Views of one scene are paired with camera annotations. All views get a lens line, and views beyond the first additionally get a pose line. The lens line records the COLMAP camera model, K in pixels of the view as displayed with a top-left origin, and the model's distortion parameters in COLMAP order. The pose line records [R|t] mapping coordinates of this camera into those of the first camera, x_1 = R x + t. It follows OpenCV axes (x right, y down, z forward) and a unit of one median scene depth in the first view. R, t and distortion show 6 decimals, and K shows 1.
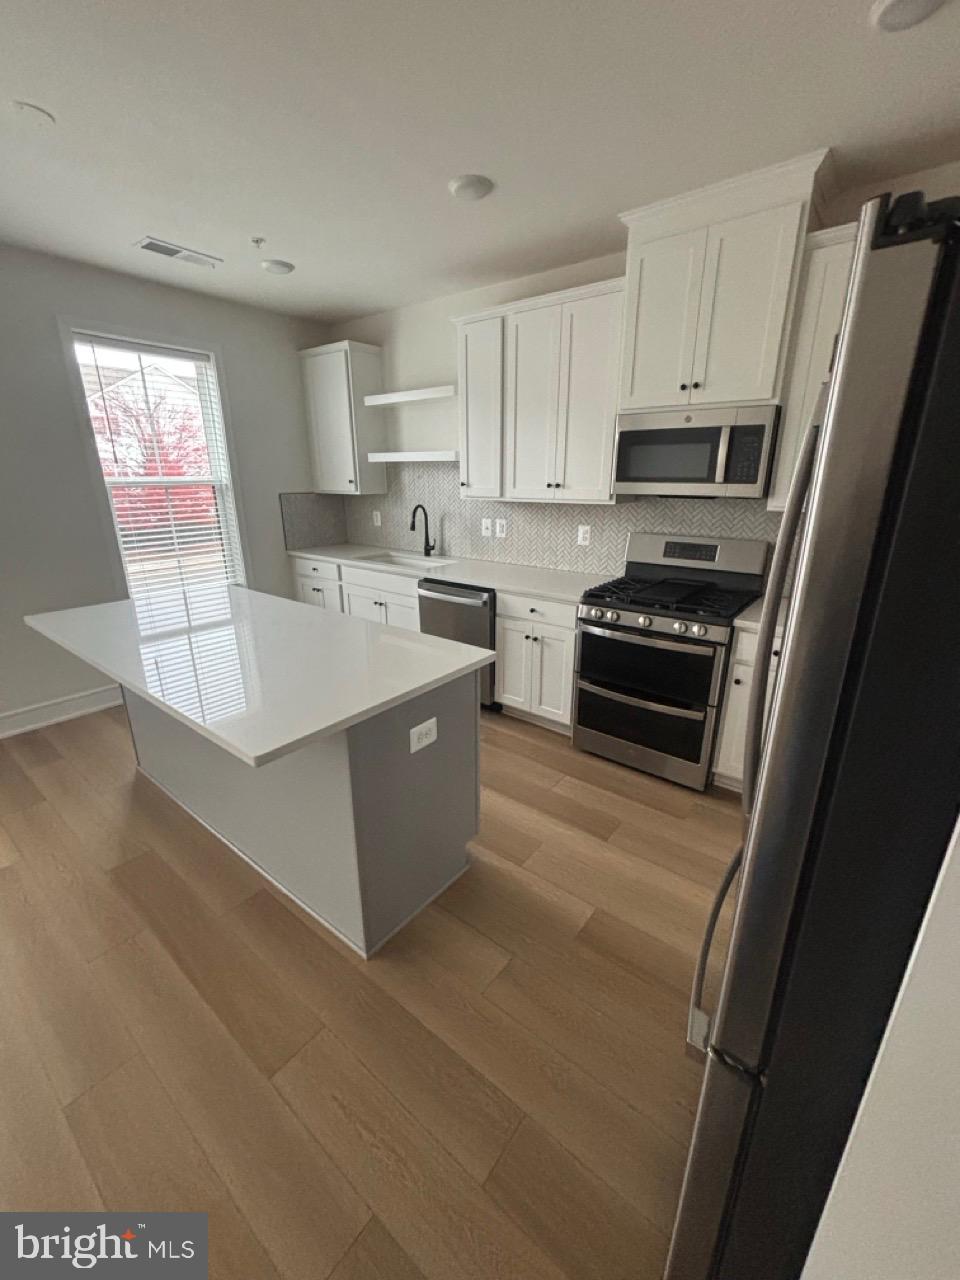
lens RADIAL K [[521.4, 0, 490.1], [0, 521.4, 646.9], [0, 0, 1]] dist [-0.006237, 0.000536]
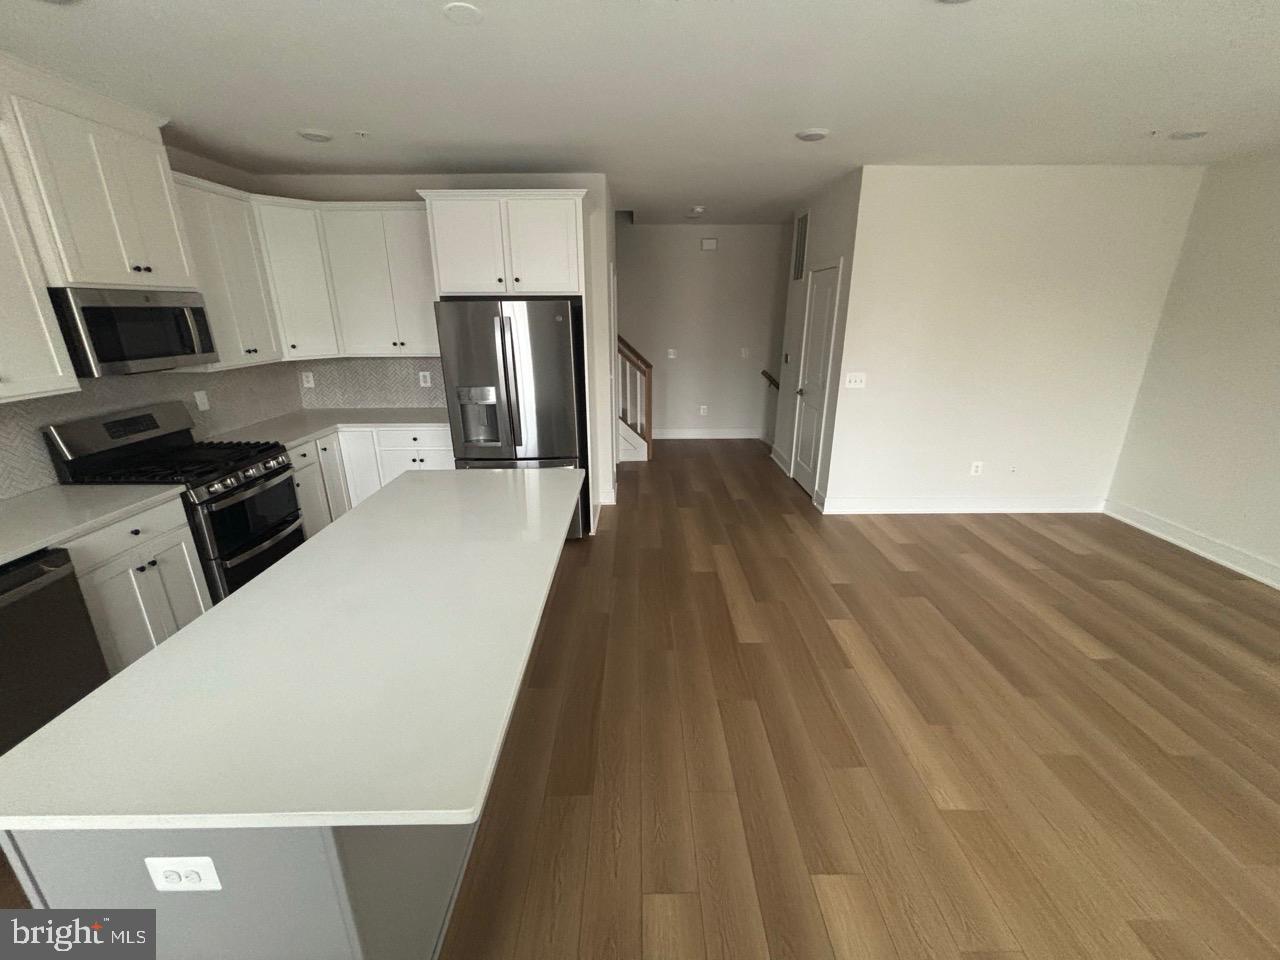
lens RADIAL K [[521.4, 0, 636.1], [0, 521.4, 472.3], [0, 0, 1]] dist [-0.006237, 0.000536]
pose [[-0.604452, -0.235307, 0.761097, -0.737716], [0.252607, 0.849467, 0.463245, -0.250047], [-0.755531, 0.472267, -0.454022, 0.597899]]
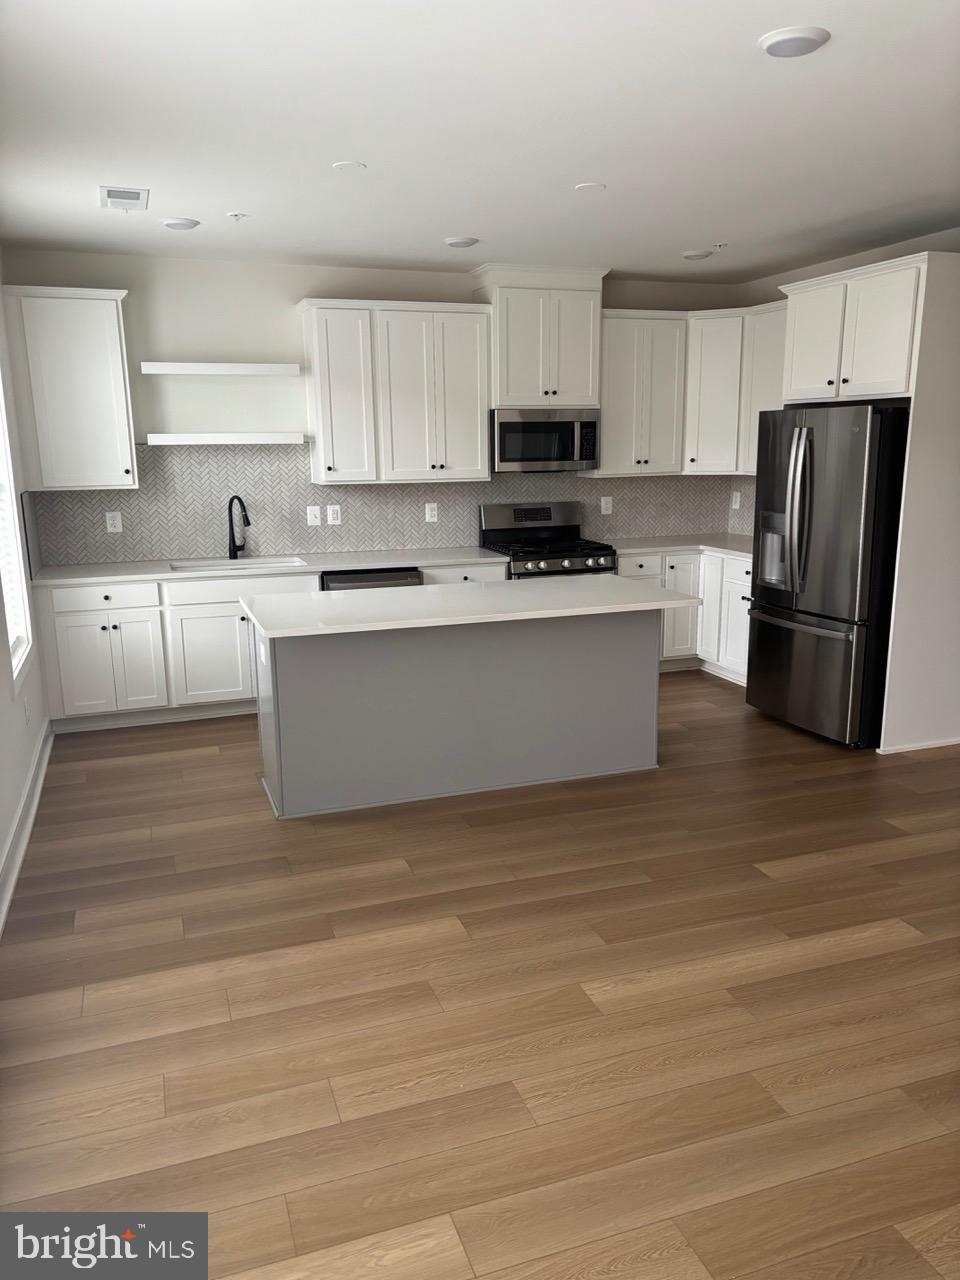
lens RADIAL K [[966.4, 0, 480.5], [0, 966.4, 640.7], [0, 0, 1]] dist [-0.000478, 0.003250]
pose [[0.555193, -0.178349, 0.812375, -1.238086], [0.271977, 0.961971, 0.025317, 0.009384], [-0.785996, 0.206891, 0.582586, -0.133444]]
